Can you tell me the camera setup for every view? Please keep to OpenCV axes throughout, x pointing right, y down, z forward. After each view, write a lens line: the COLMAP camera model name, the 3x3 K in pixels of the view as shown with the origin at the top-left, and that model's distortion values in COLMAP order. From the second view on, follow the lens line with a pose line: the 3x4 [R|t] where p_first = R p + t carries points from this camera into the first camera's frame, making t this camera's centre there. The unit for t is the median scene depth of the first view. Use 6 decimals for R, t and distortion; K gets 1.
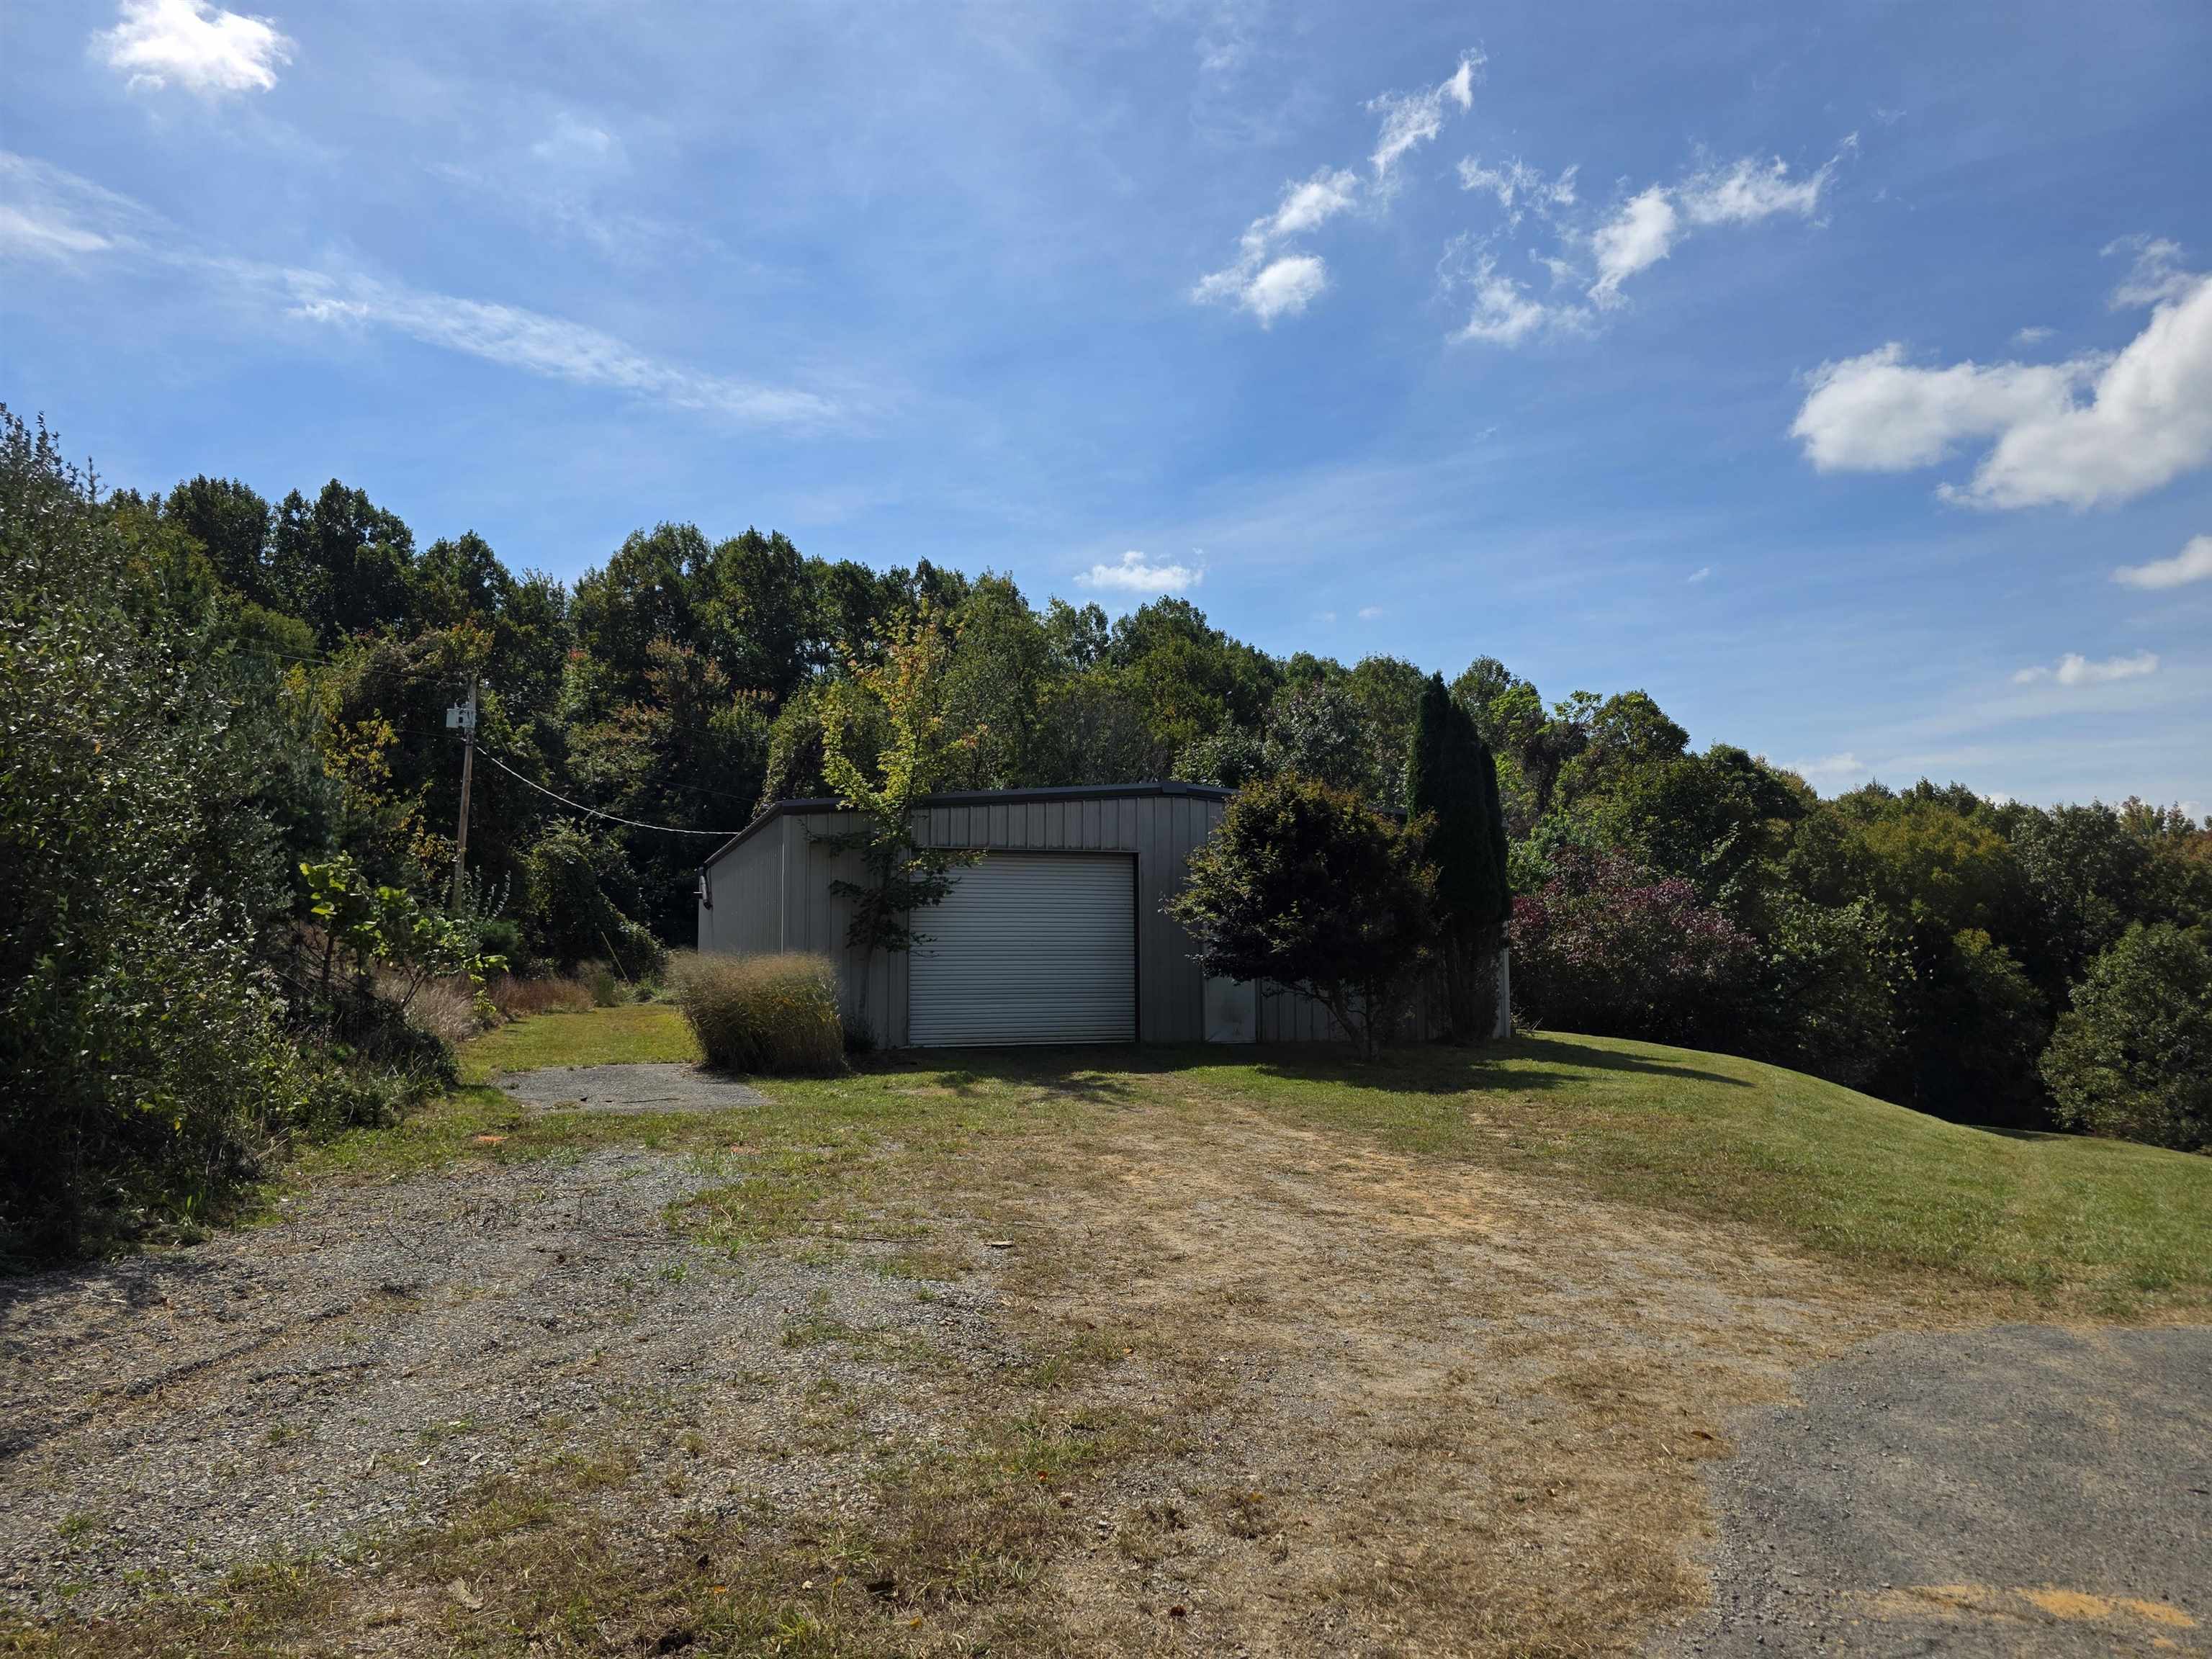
lens RADIAL K [[1499.8, 0, 1082.6], [0, 1499.8, 819.2], [0, 0, 1]] dist [0.069523, -0.058924]
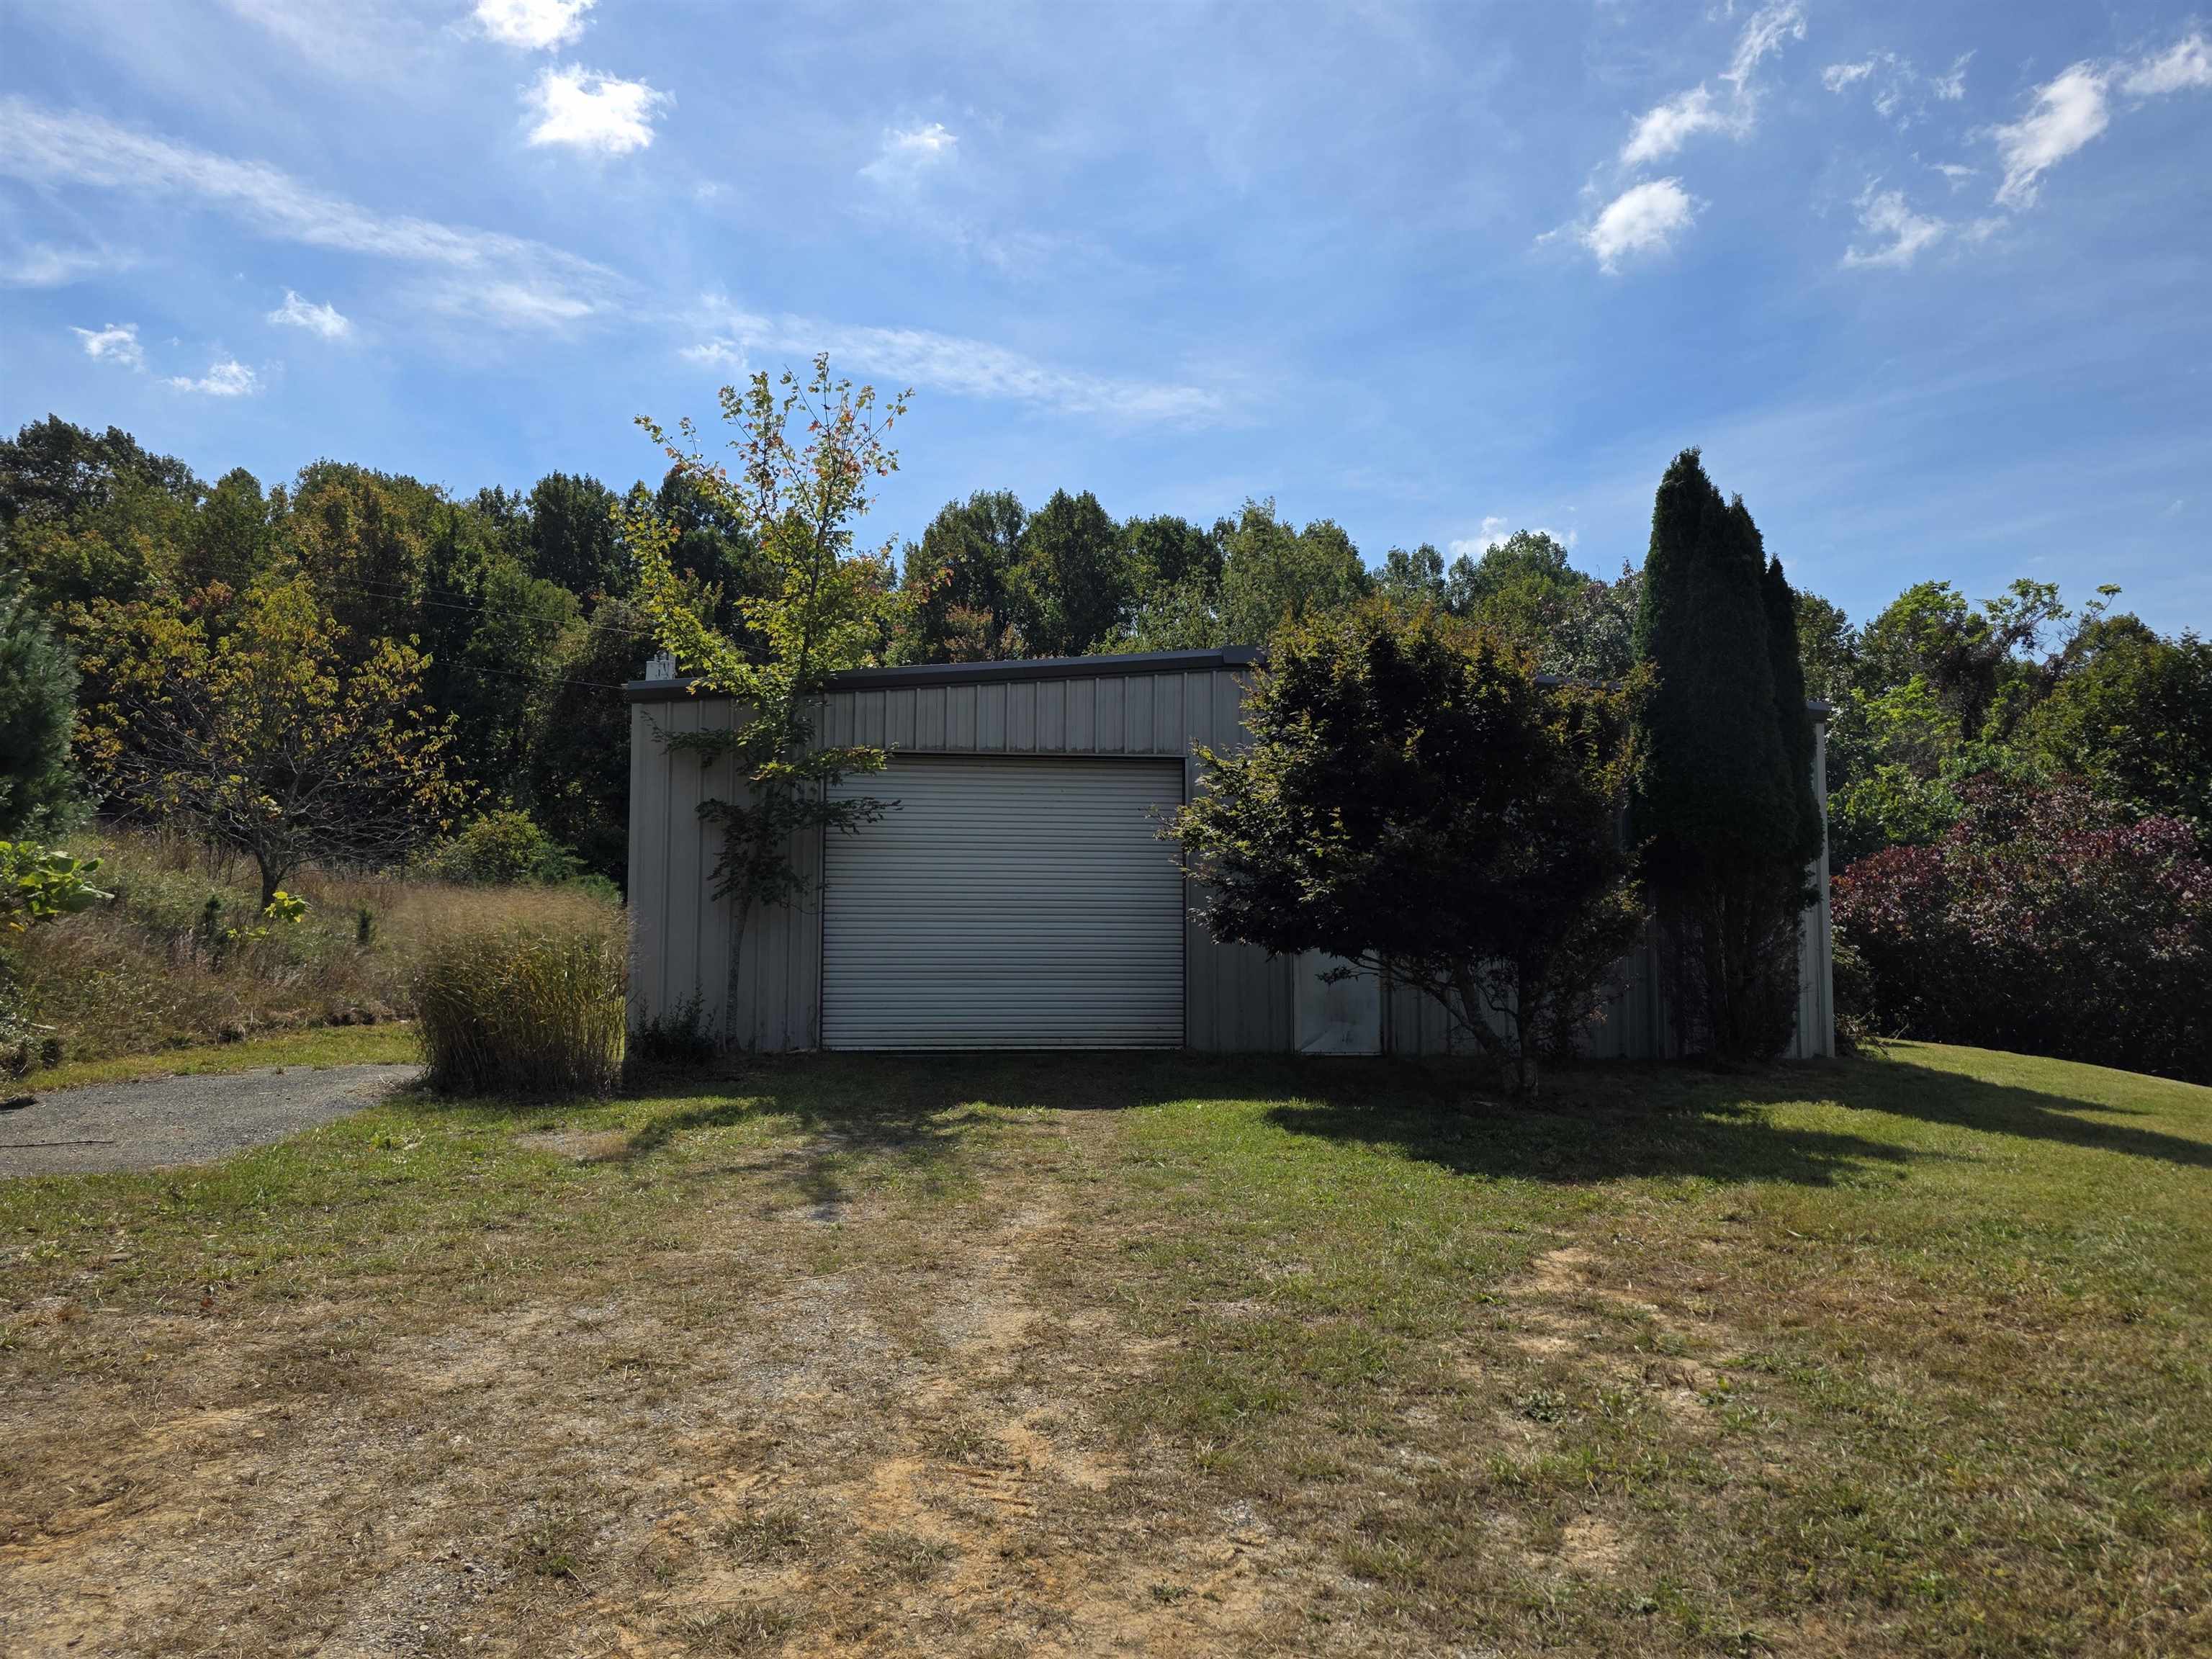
lens RADIAL K [[1499.8, 0, 1094.3], [0, 1499.8, 790.7], [0, 0, 1]] dist [0.069523, -0.058924]
pose [[0.968976, -0.016040, -0.246635, 0.087225], [0.013800, 0.999846, -0.010805, 0.023798], [0.246770, 0.007067, 0.969048, 0.198679]]
